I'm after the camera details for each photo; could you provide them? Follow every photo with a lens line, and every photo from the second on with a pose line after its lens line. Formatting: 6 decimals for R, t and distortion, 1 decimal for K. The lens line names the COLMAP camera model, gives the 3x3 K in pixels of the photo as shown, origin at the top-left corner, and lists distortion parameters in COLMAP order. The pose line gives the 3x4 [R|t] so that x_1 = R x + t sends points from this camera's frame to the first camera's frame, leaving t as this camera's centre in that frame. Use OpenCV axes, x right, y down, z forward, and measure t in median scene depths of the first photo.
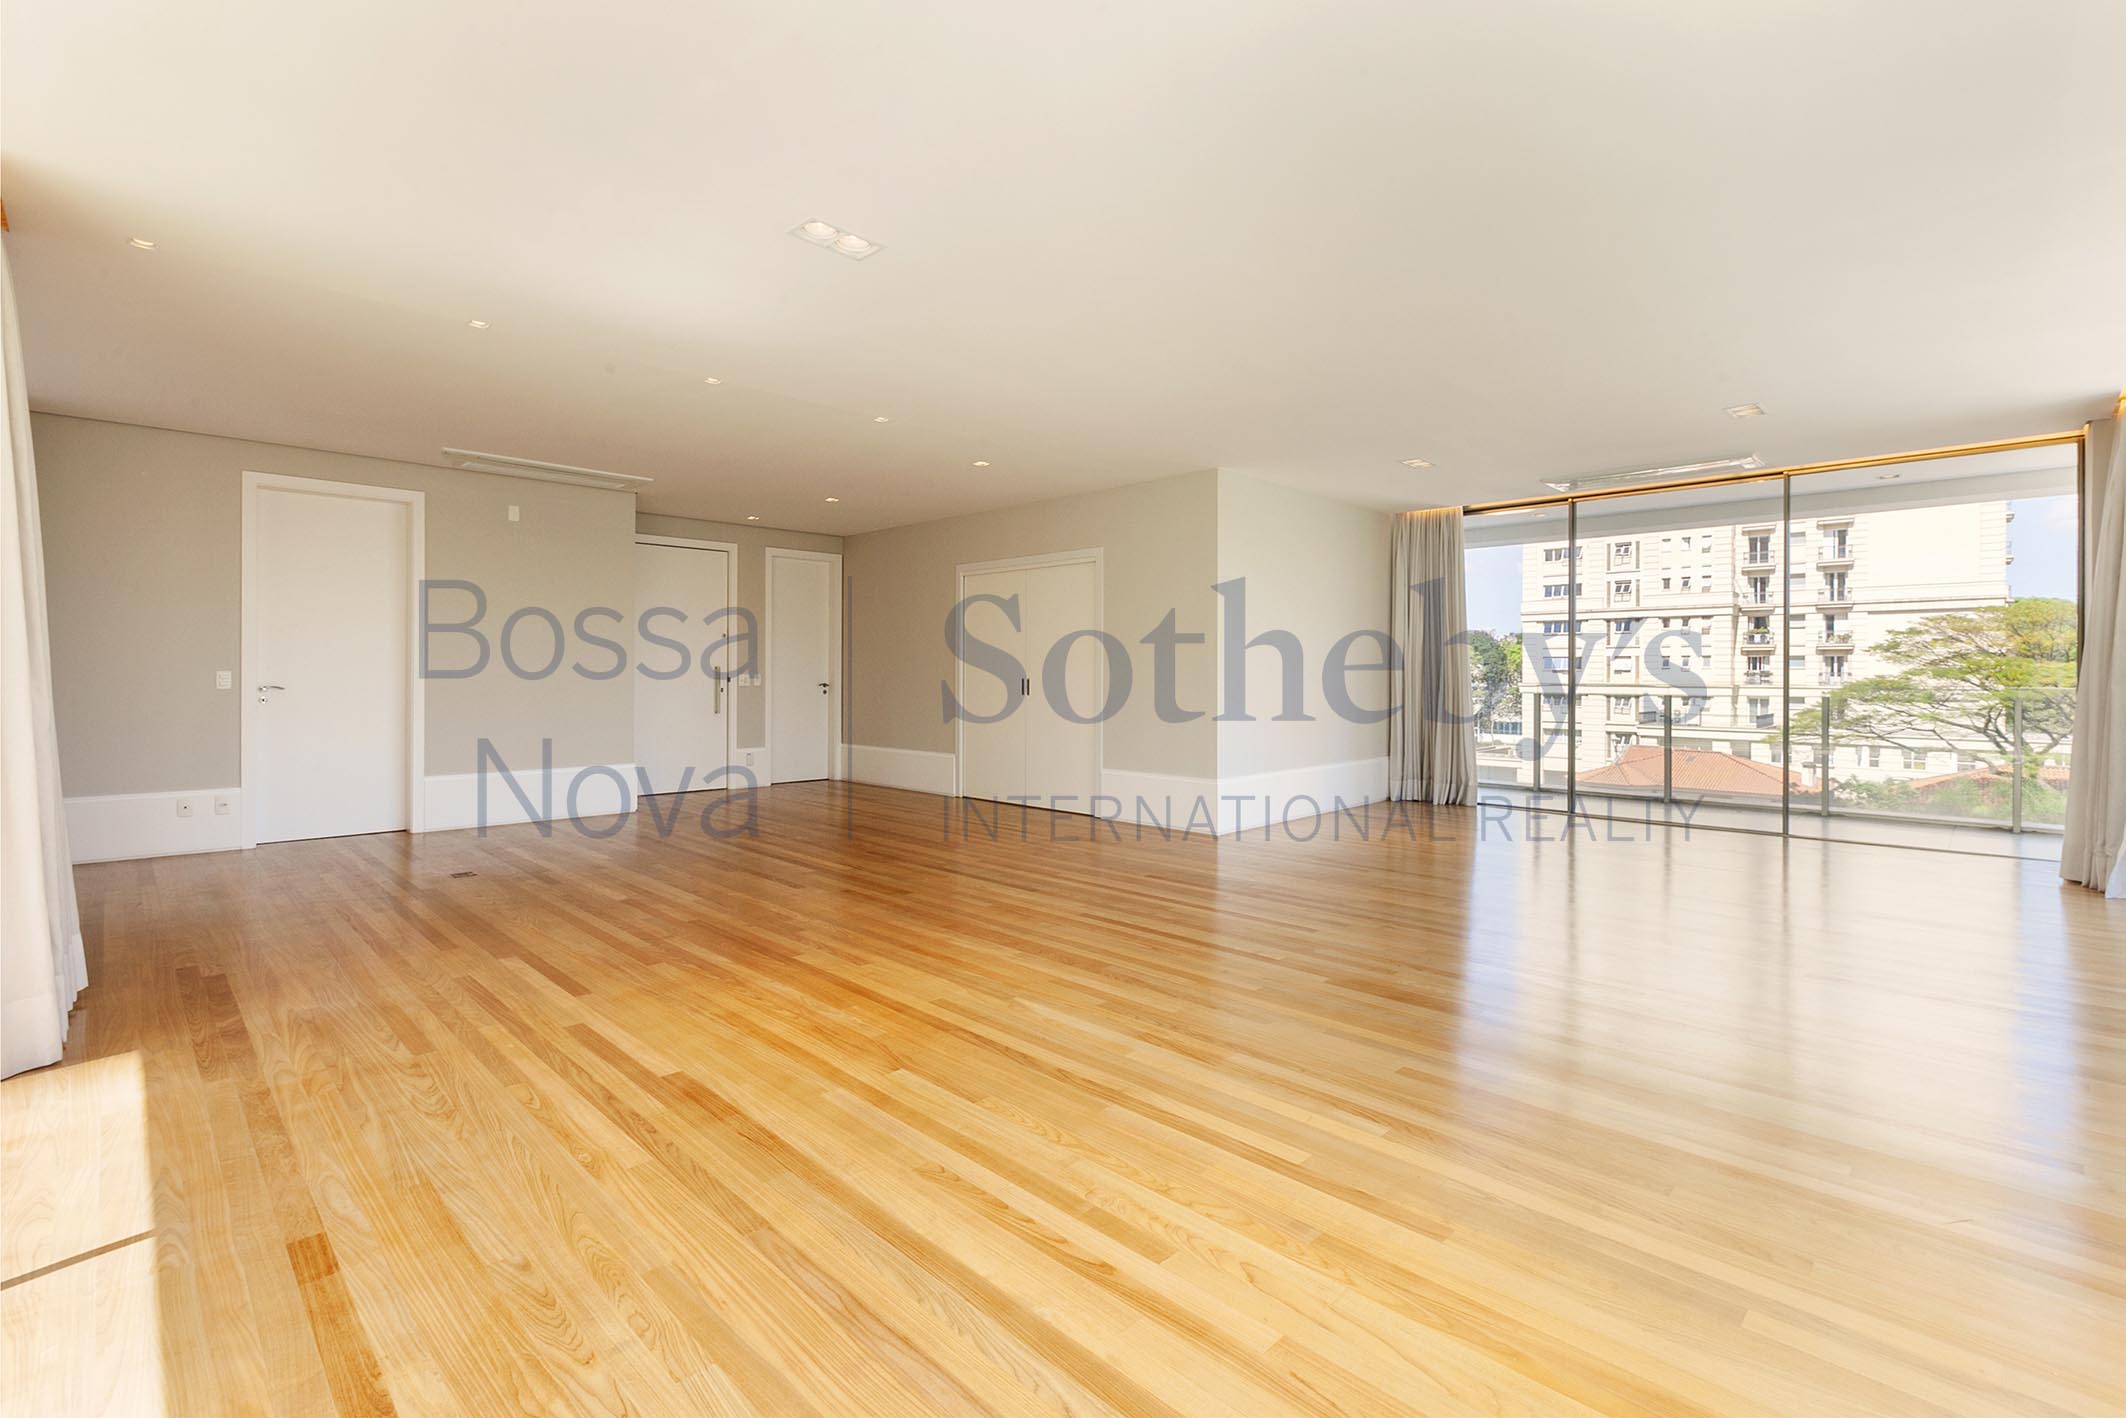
lens RADIAL K [[996.7, 0, 1097.4], [0, 996.7, 698.6], [0, 0, 1]] dist [-0.000500, -0.000230]
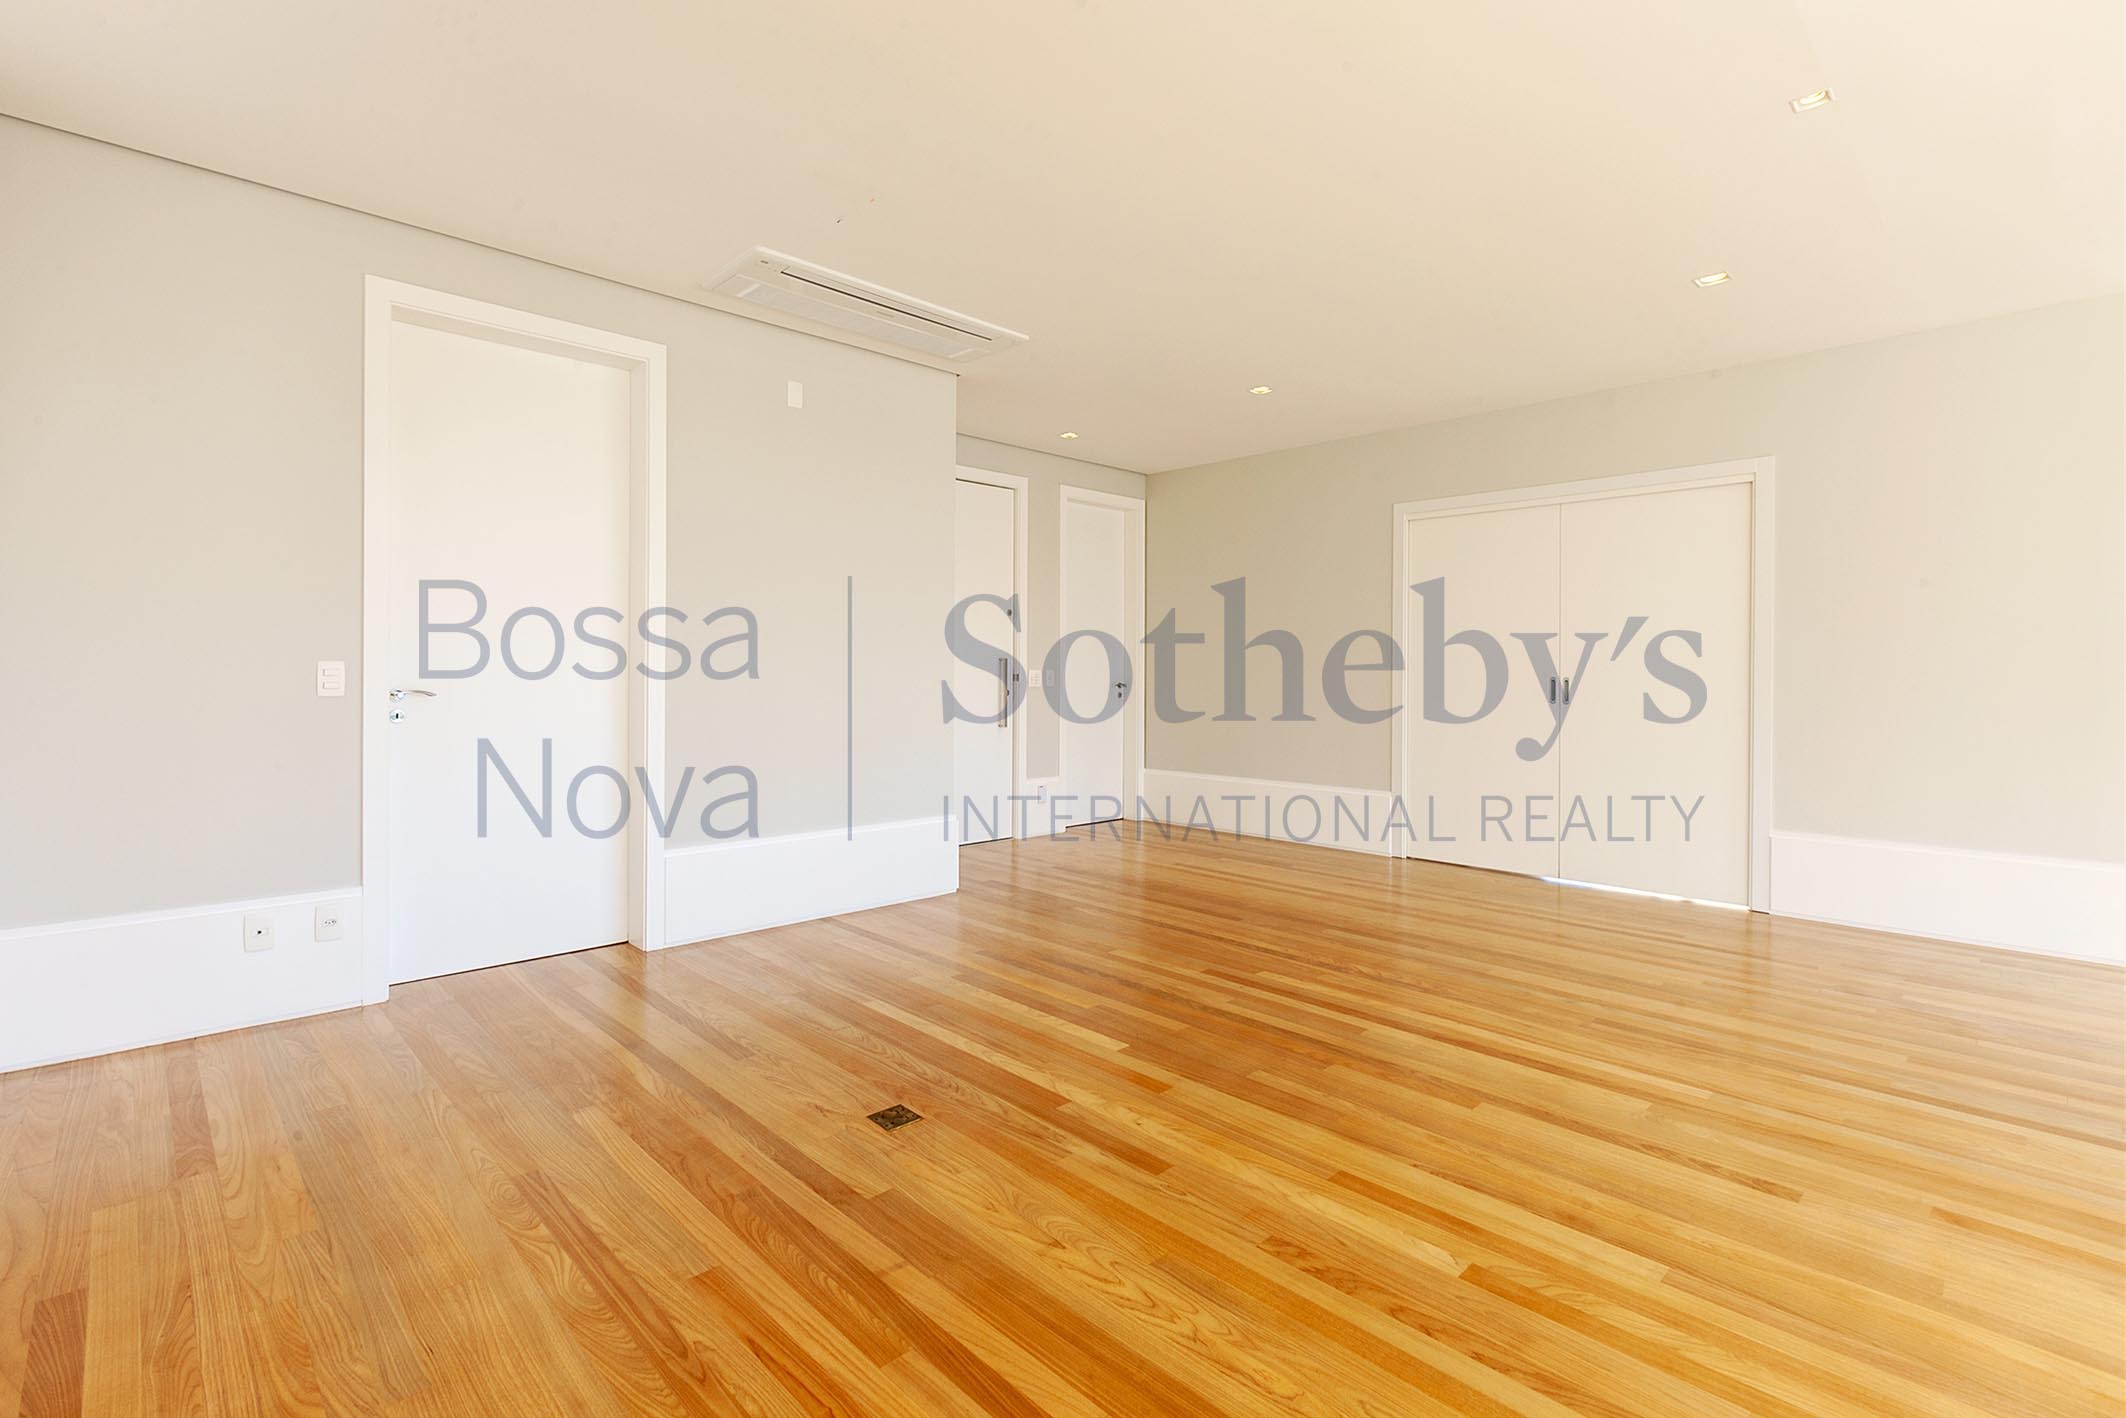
lens RADIAL K [[960.9, 0, 1057.4], [0, 960.9, 688.7], [0, 0, 1]] dist [-0.000492, -0.000136]
pose [[0.999832, -0.002546, -0.018156, -0.323128], [0.002428, 0.999976, -0.006525, -0.006049], [0.018172, 0.006479, 0.999814, 0.335295]]
